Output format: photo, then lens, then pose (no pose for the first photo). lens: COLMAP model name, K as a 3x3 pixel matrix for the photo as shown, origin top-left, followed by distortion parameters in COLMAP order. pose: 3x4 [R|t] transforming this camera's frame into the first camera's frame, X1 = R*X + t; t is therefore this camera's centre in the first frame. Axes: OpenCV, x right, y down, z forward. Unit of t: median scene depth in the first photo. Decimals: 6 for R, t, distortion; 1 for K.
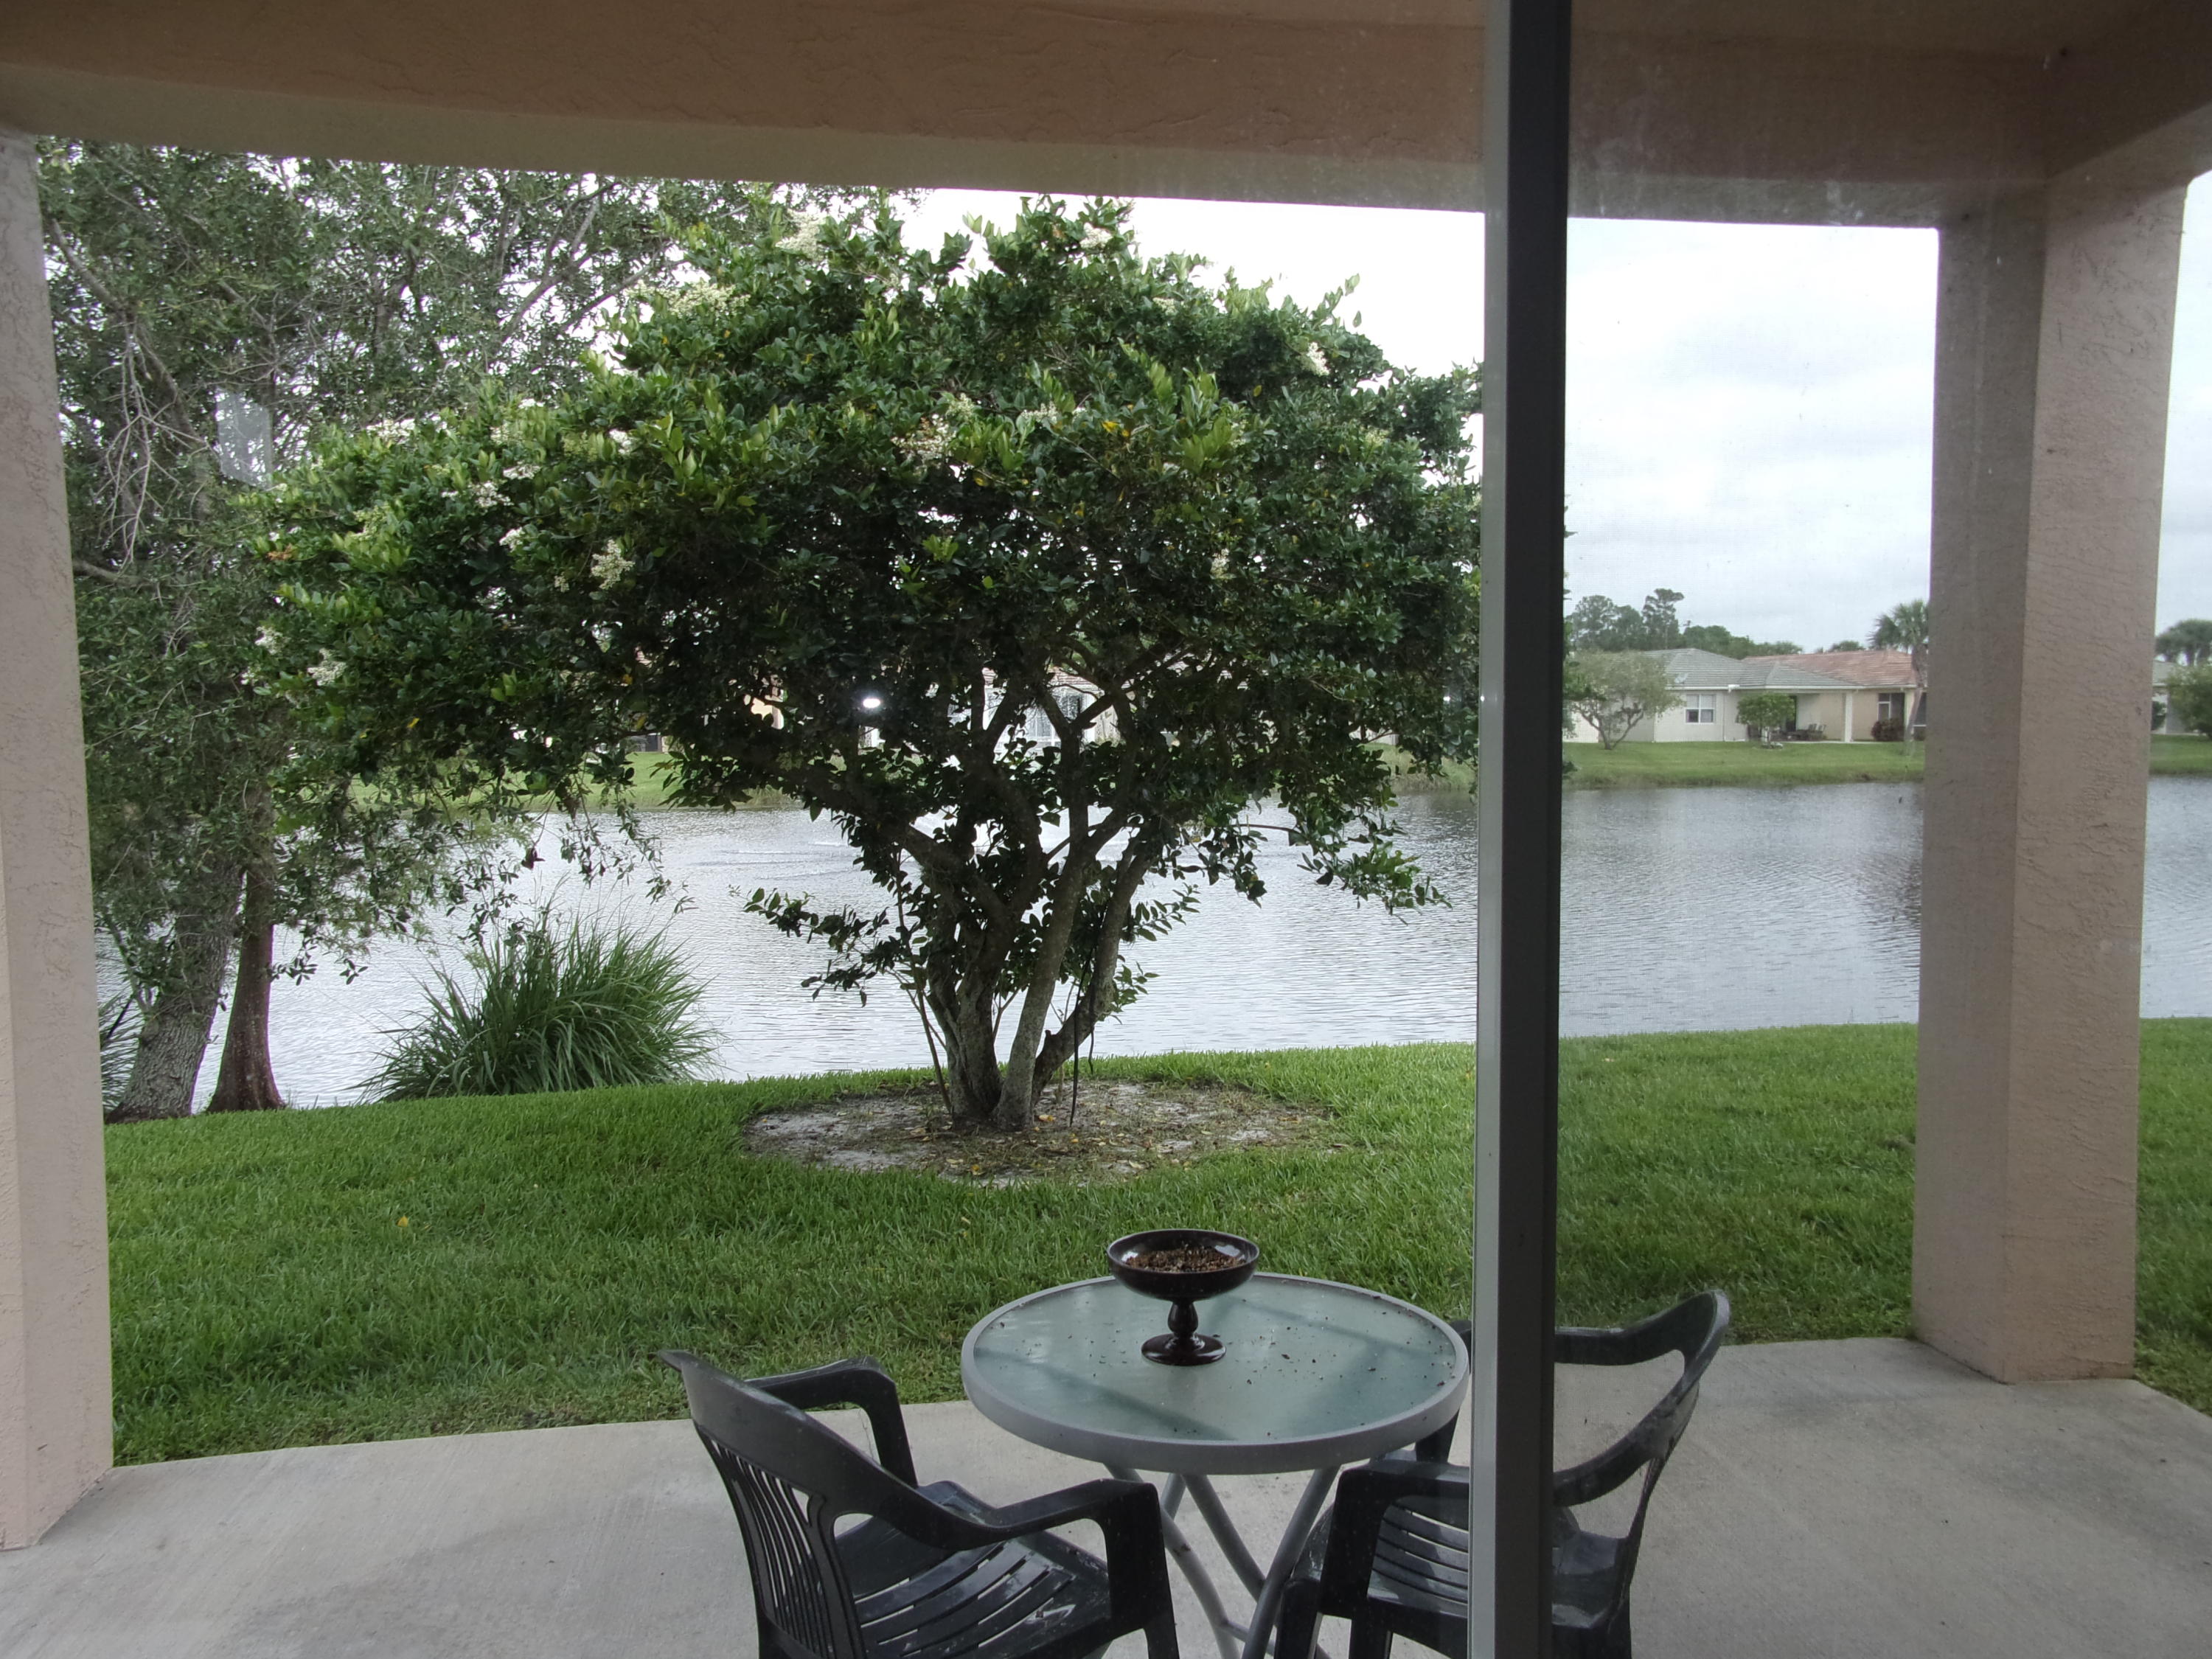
lens RADIAL K [[1673.9, 0, 1082.9], [0, 1673.9, 837.0], [0, 0, 1]] dist [-0.008022, -0.004204]
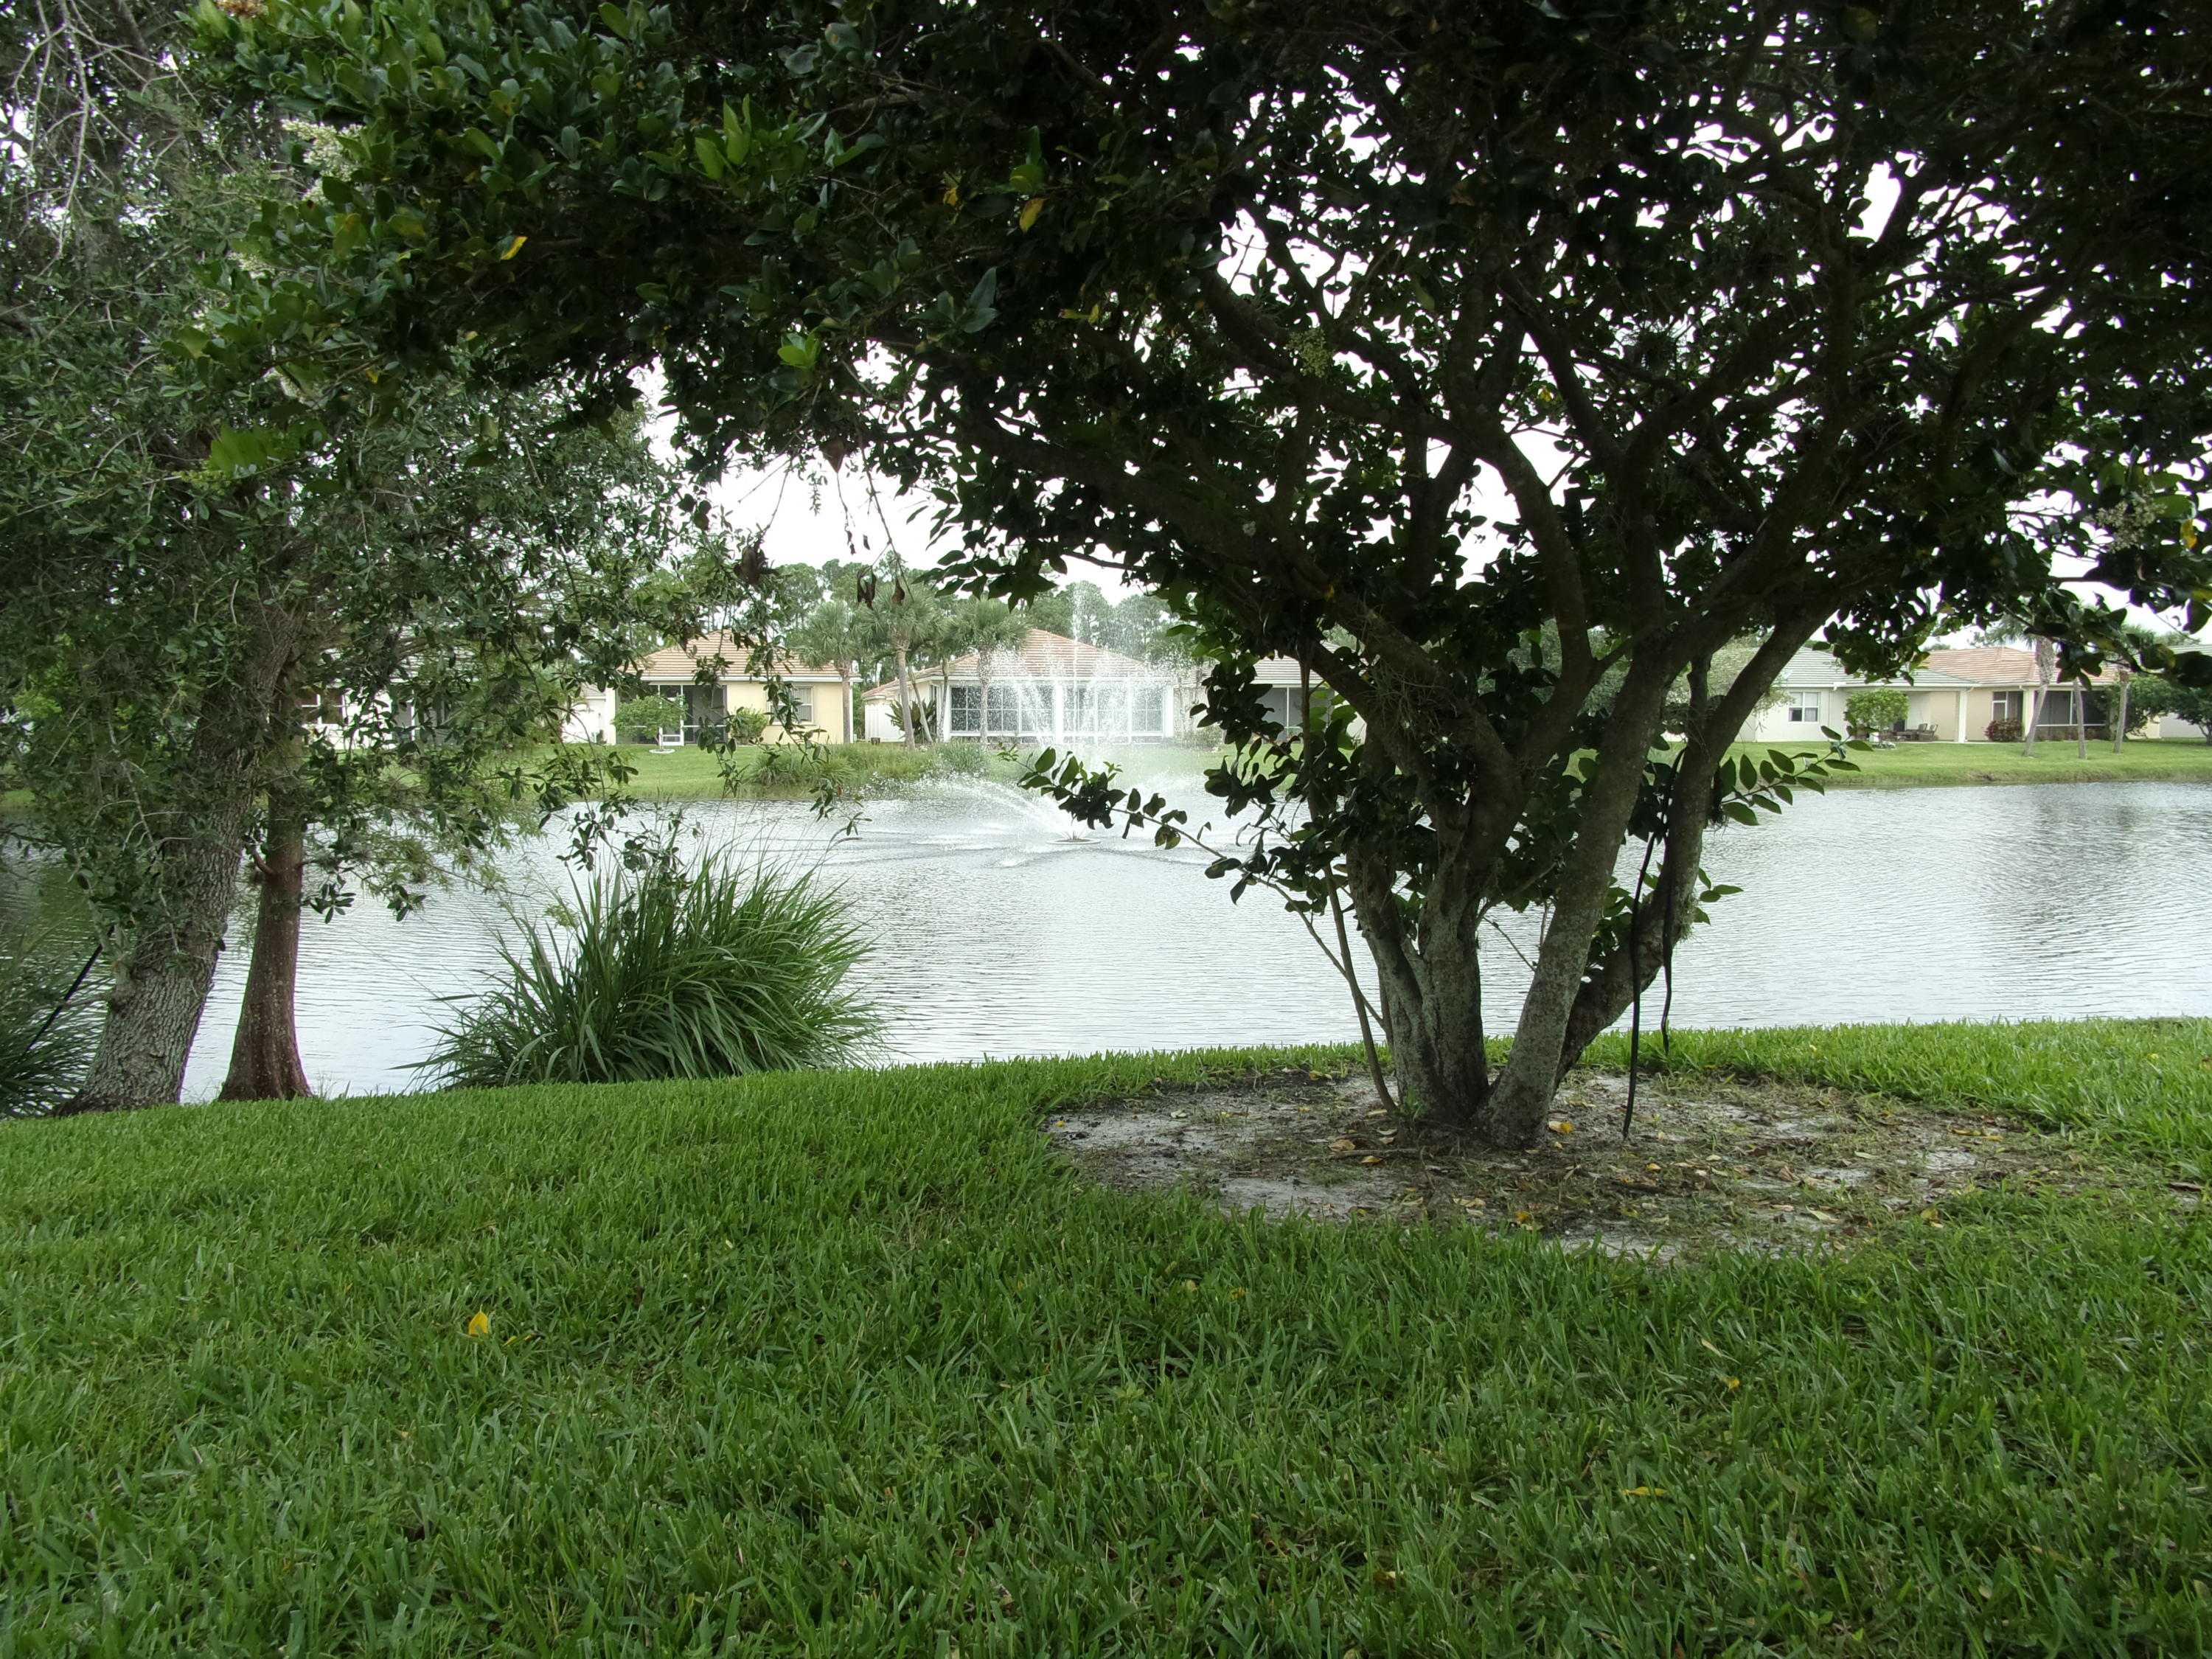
lens RADIAL K [[1678.2, 0, 1099.1], [0, 1678.2, 789.8], [0, 0, 1]] dist [-0.041585, 0.110939]
pose [[0.999632, 0.007984, -0.025923, -0.190401], [-0.008802, 0.999463, -0.031577, 0.078704], [0.025657, 0.031794, 0.999165, 0.455341]]
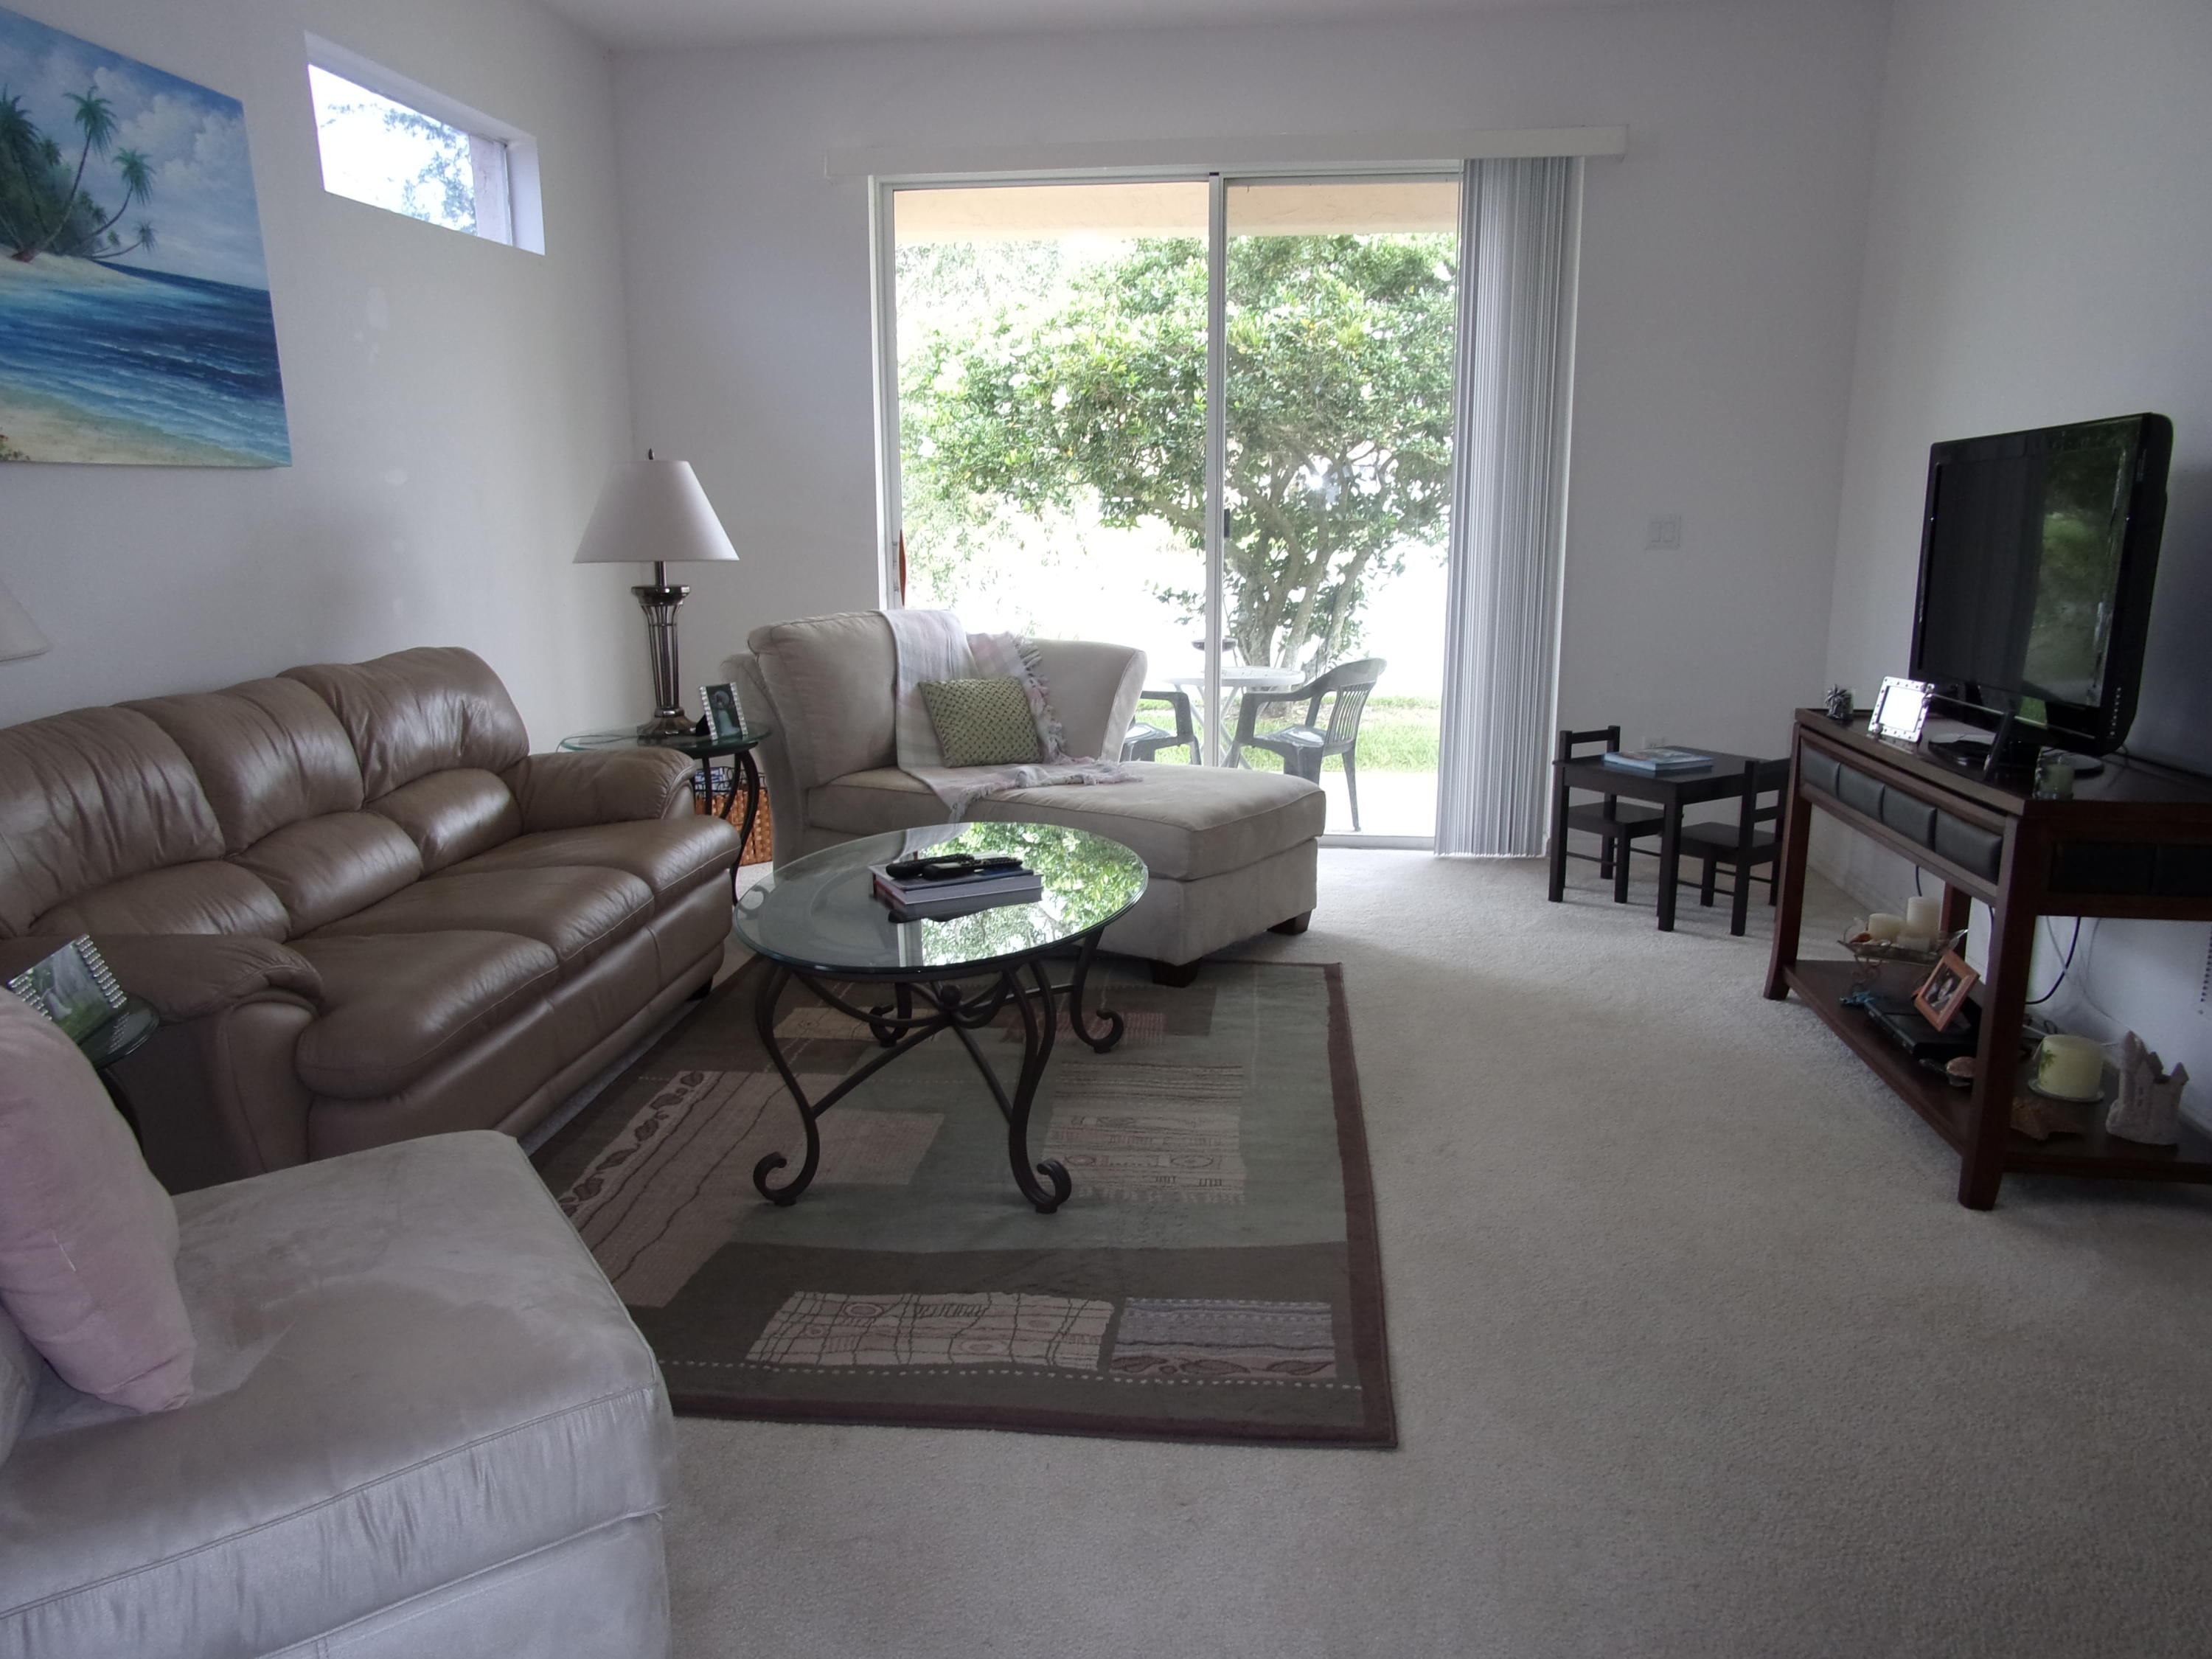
lens RADIAL K [[1638.3, 0, 1101.7], [0, 1638.3, 825.0], [0, 0, 1]] dist [-0.017105, 0.091132]
pose [[0.965399, 0.056719, -0.254535, 0.238890], [-0.023979, 0.991233, 0.129935, 0.075268], [0.259673, -0.119336, 0.958295, -0.760475]]
